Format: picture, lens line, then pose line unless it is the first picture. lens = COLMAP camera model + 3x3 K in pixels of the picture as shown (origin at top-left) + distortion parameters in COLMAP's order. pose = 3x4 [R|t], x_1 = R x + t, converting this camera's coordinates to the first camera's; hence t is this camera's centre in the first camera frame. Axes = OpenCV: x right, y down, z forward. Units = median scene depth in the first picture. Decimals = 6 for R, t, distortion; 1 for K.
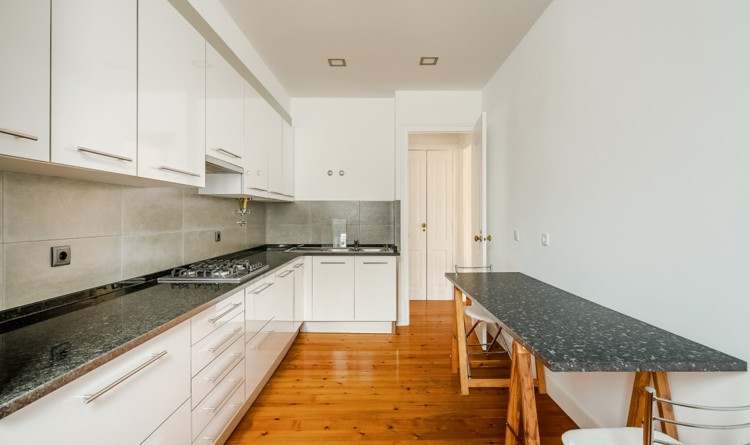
lens RADIAL K [[344.4, 0, 376.3], [0, 344.4, 218.9], [0, 0, 1]] dist [-0.002700, -0.000145]
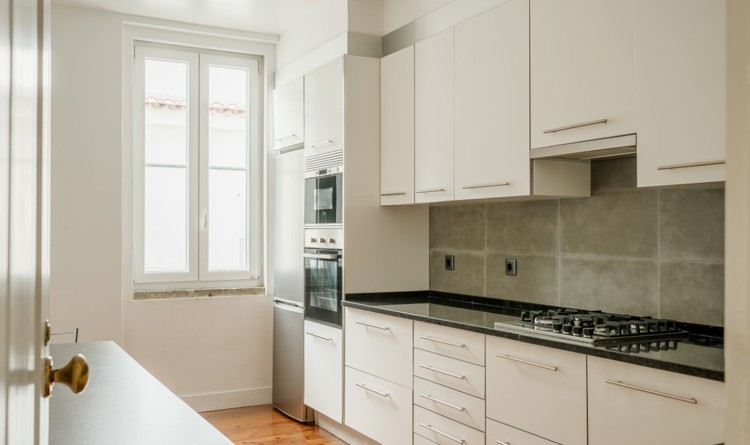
lens RADIAL K [[728.7, 0, 375.1], [0, 728.7, 223.5], [0, 0, 1]] dist [-0.000871, 0.000000]
pose [[-0.880231, -0.004679, -0.474523, 0.465380], [-0.000994, 0.999967, -0.008017, -0.016038], [0.474545, -0.006585, -0.880207, 1.983379]]
